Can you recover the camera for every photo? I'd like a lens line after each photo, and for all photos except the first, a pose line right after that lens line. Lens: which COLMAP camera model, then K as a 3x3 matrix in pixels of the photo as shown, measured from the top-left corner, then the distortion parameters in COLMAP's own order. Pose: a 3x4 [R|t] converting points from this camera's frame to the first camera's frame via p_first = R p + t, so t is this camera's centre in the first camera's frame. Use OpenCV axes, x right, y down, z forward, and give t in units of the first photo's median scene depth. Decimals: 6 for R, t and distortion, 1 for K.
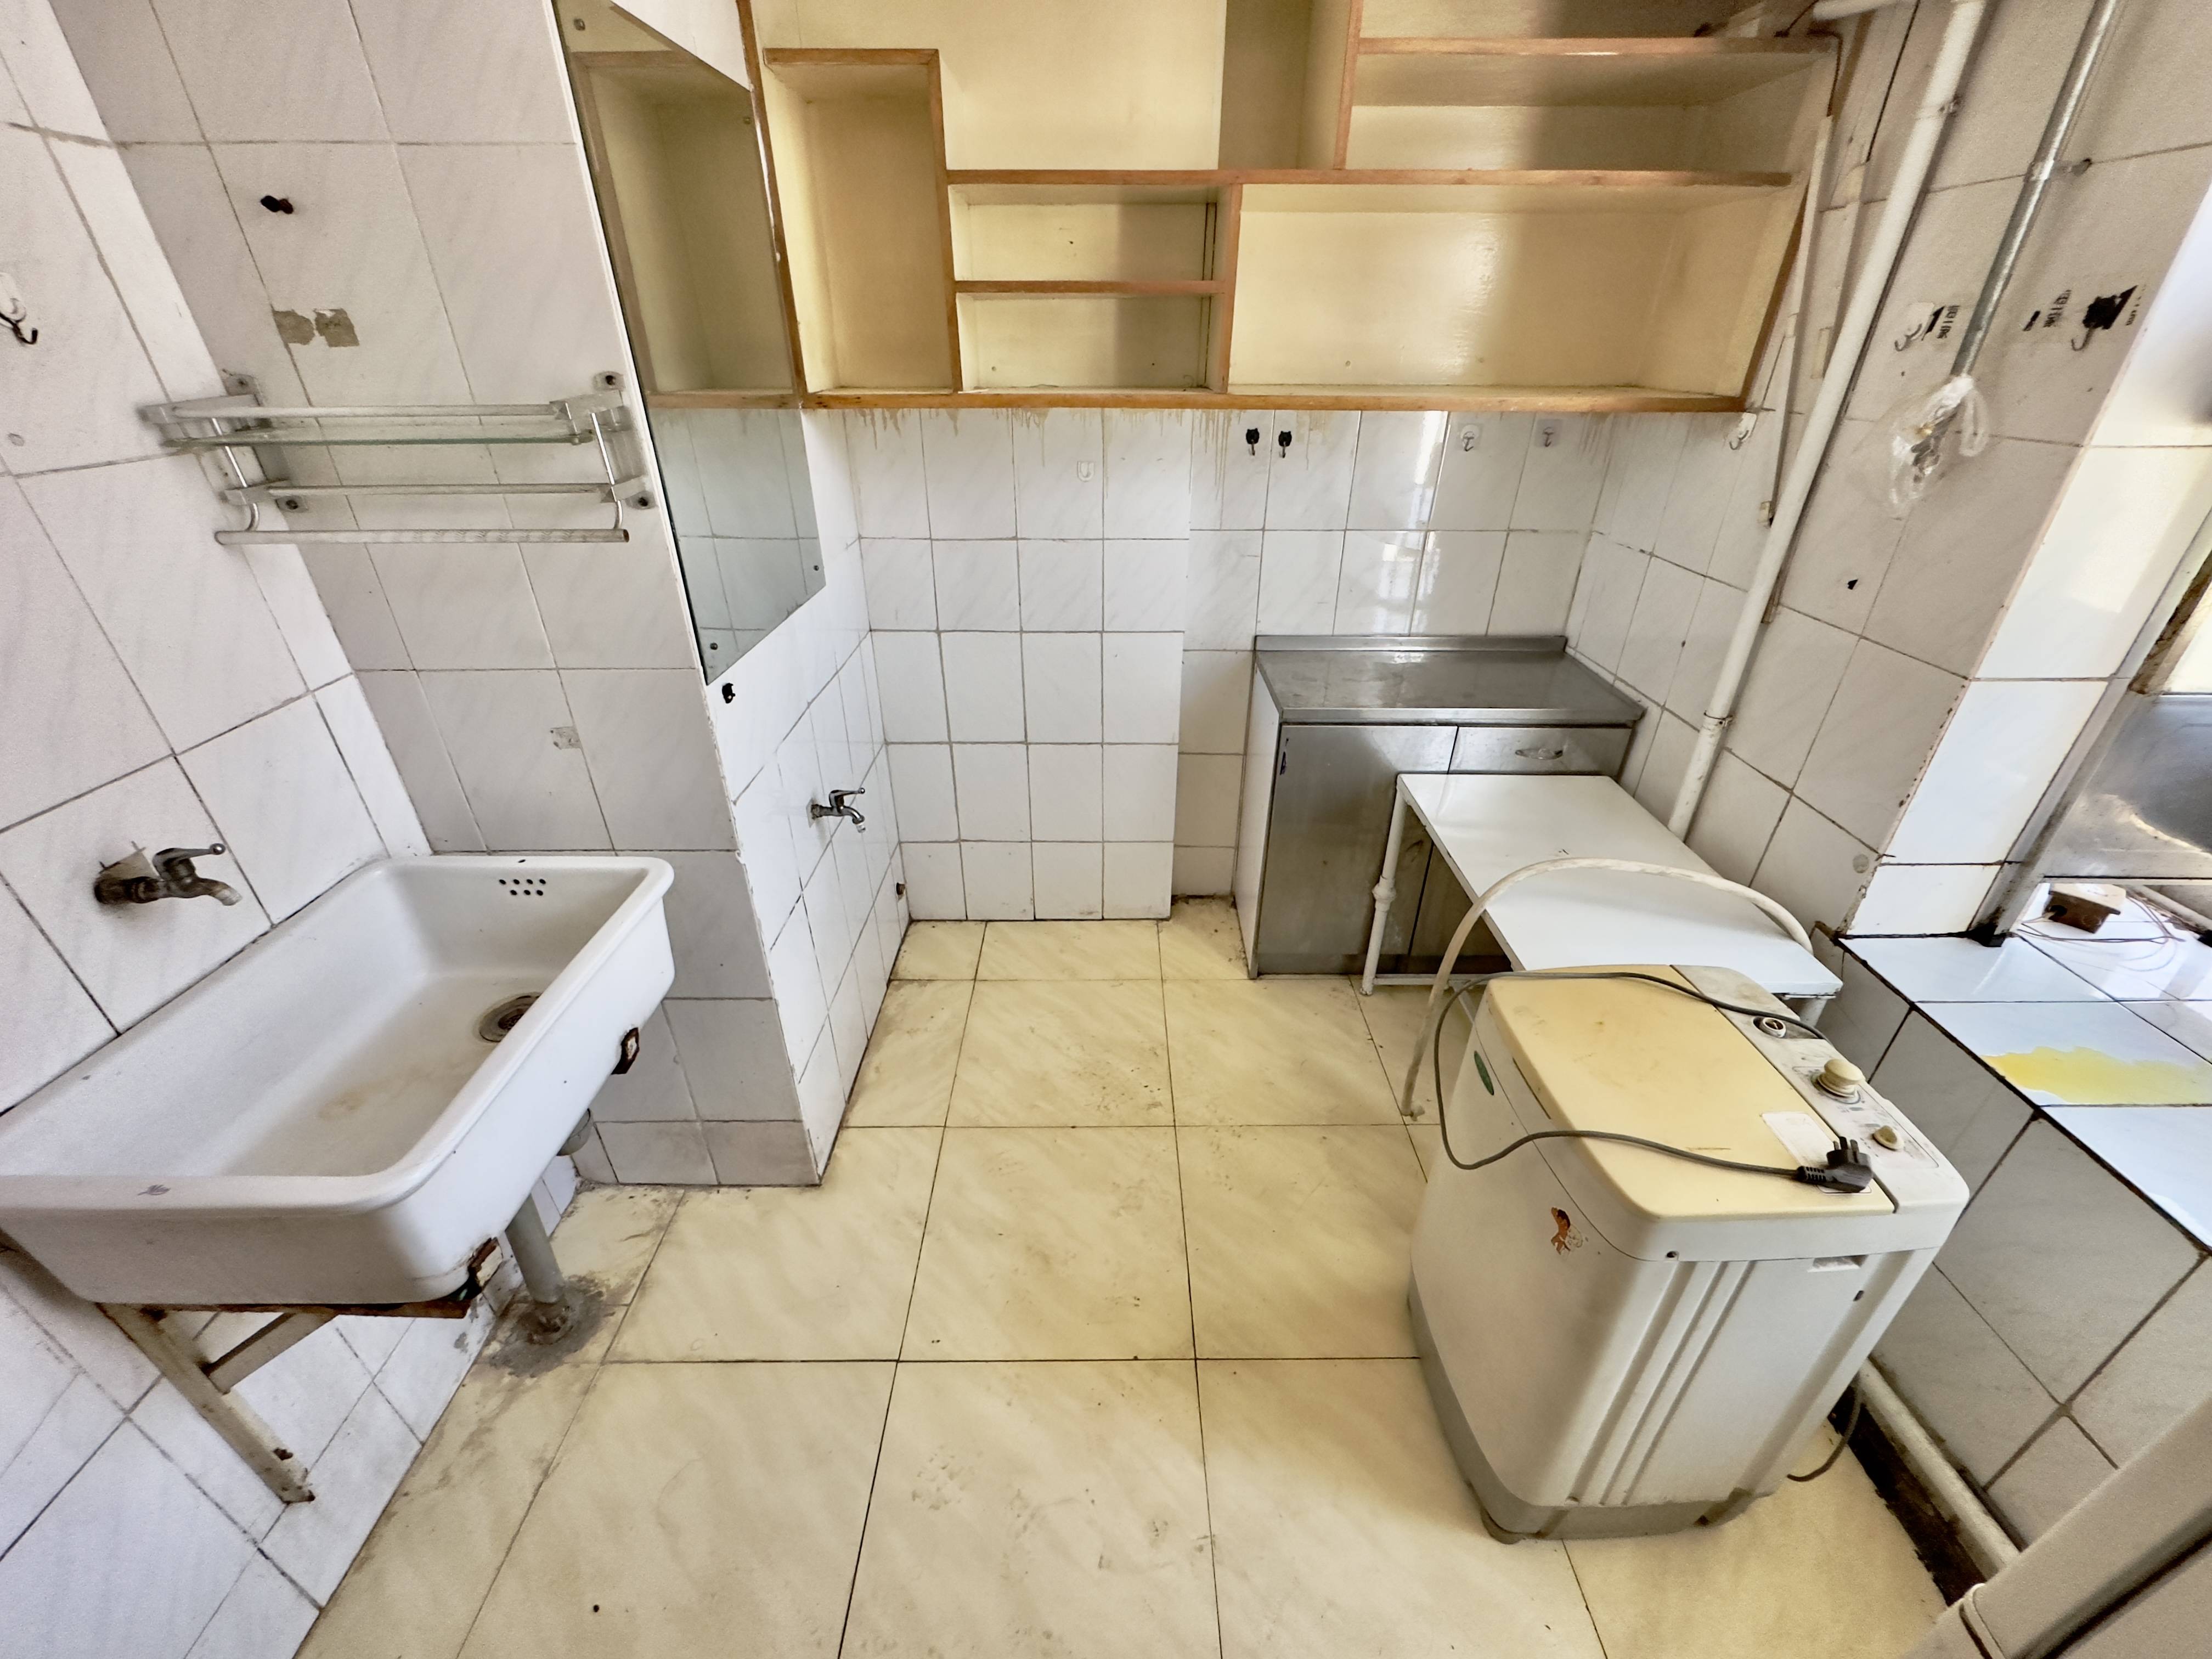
lens RADIAL K [[885.0, 0, 1107.1], [0, 885.0, 831.4], [0, 0, 1]] dist [-0.002772, -0.000059]
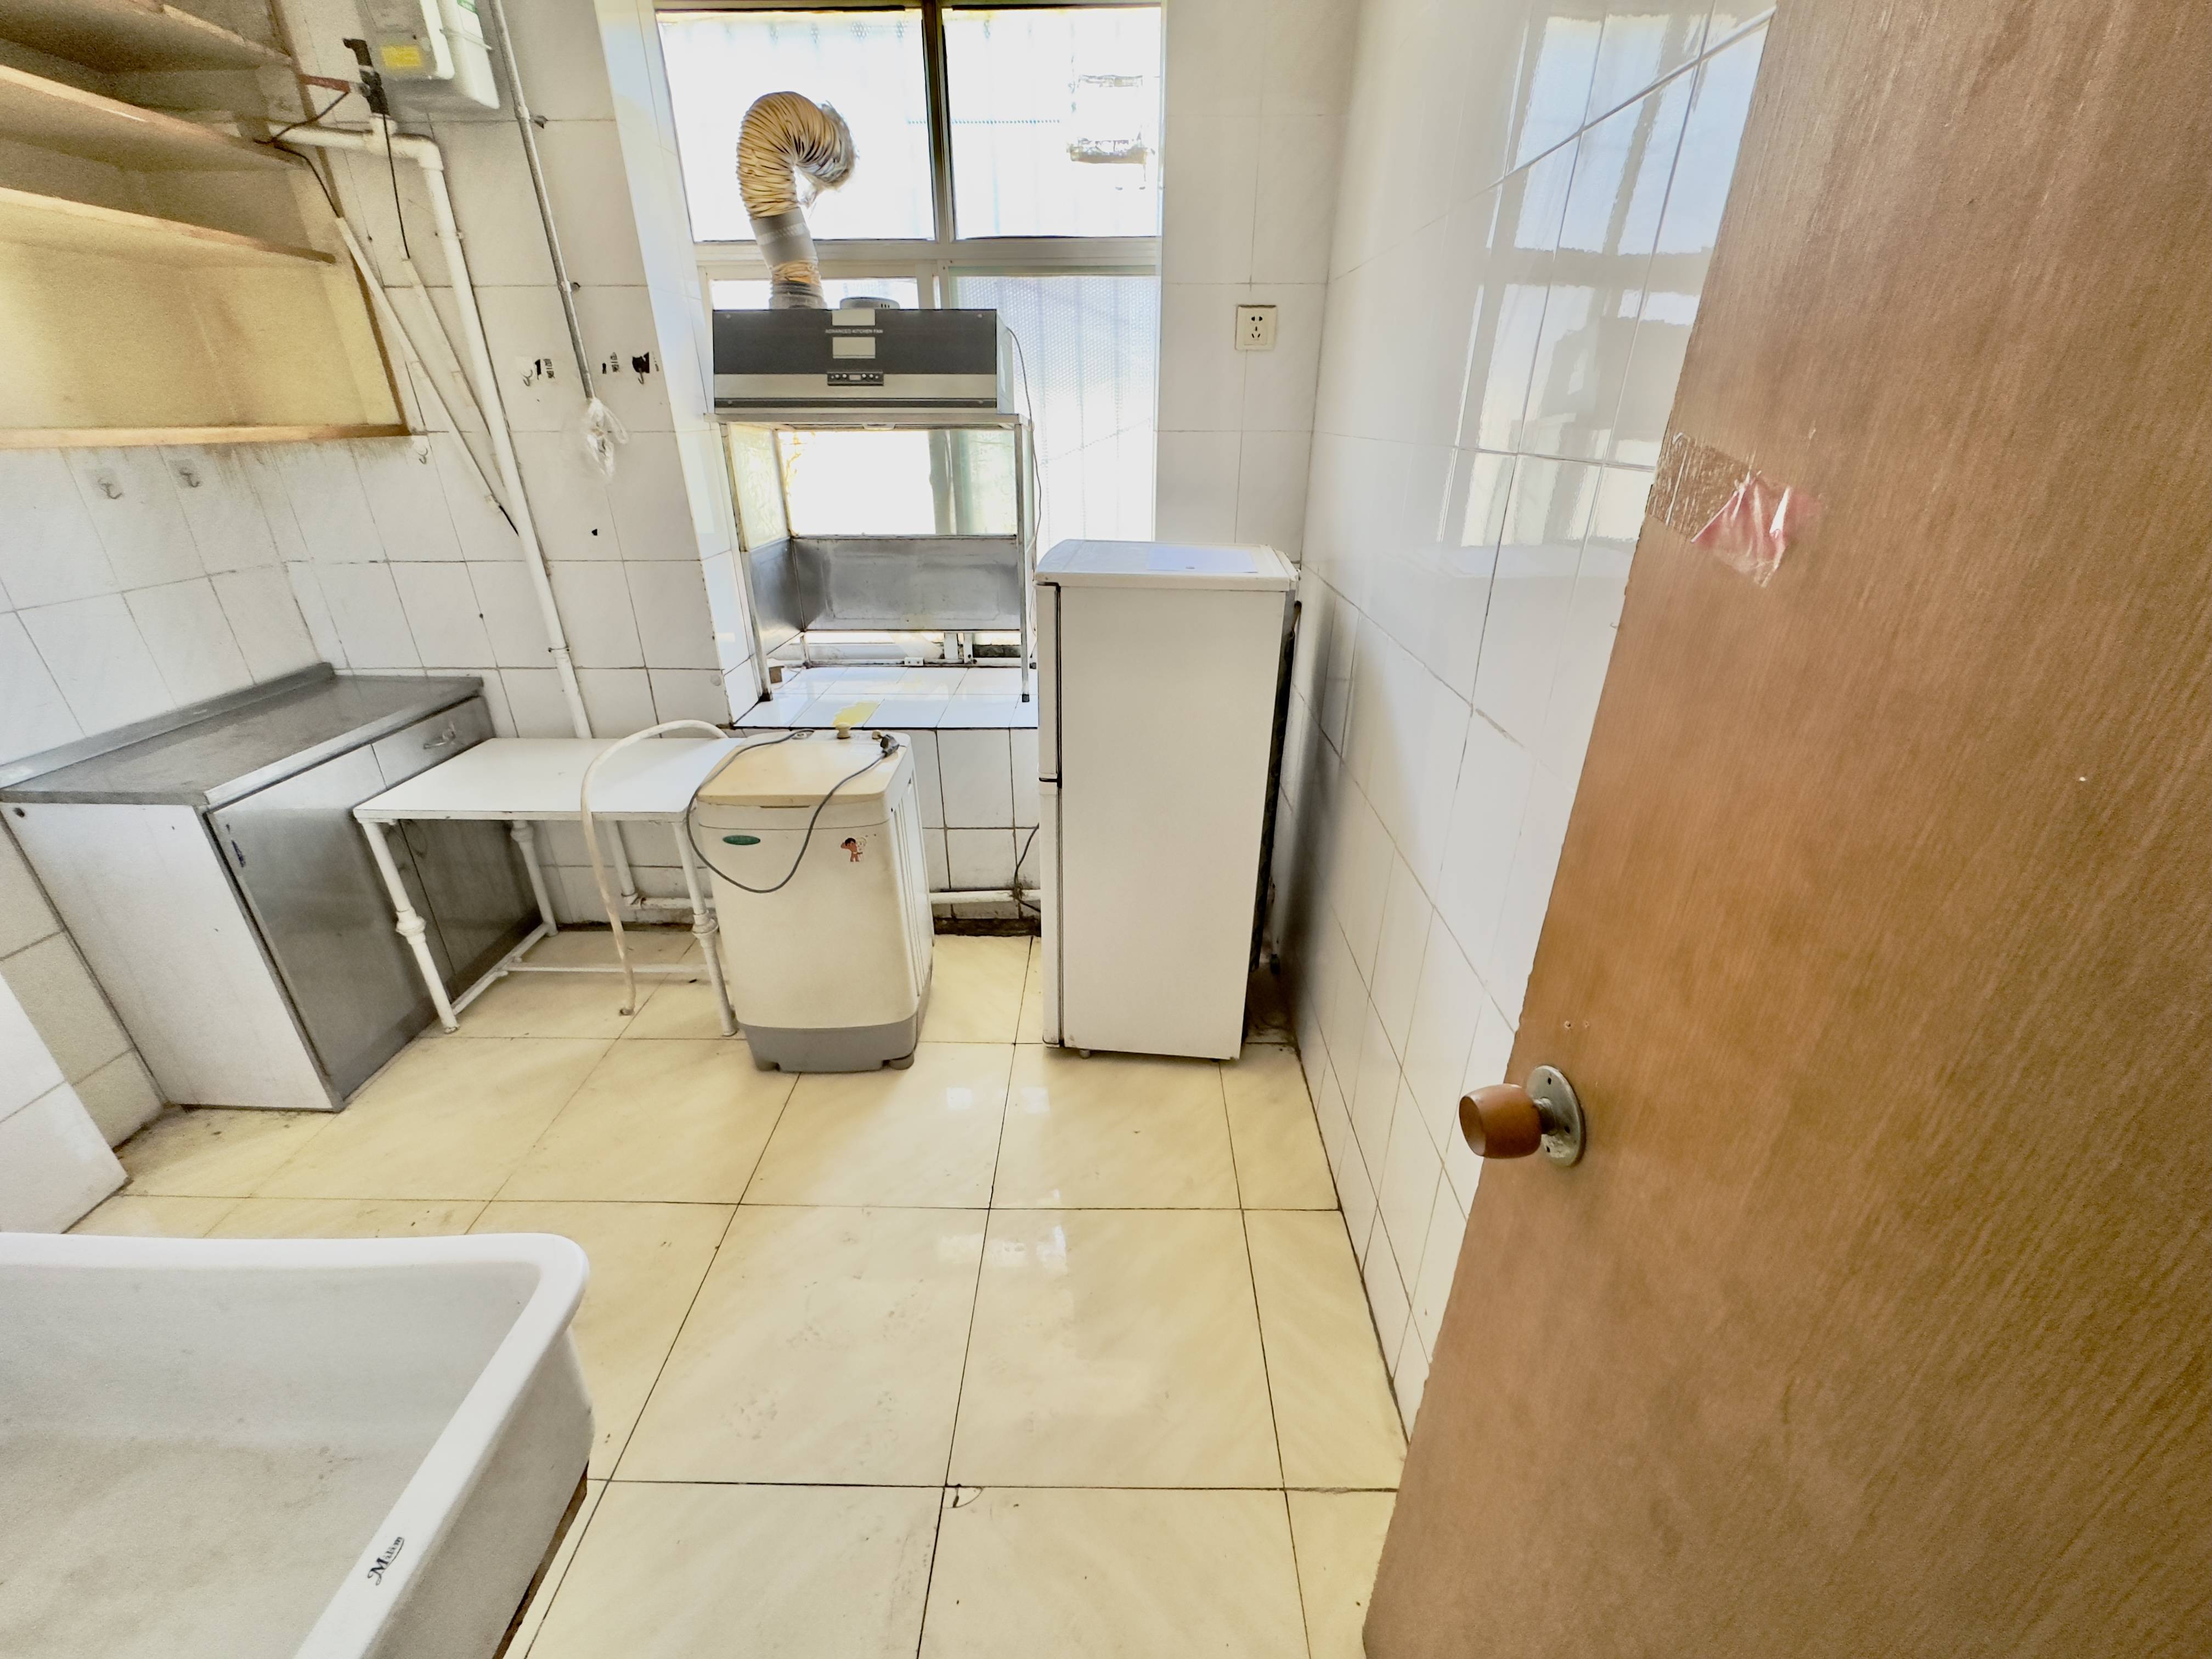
lens RADIAL K [[885.0, 0, 1101.3], [0, 885.0, 833.0], [0, 0, 1]] dist [-0.002772, -0.000059]
pose [[0.020815, -0.430947, 0.902137, -0.546854], [0.491955, 0.789950, 0.366005, 0.006984], [-0.870372, 0.436193, 0.228449, 0.064875]]
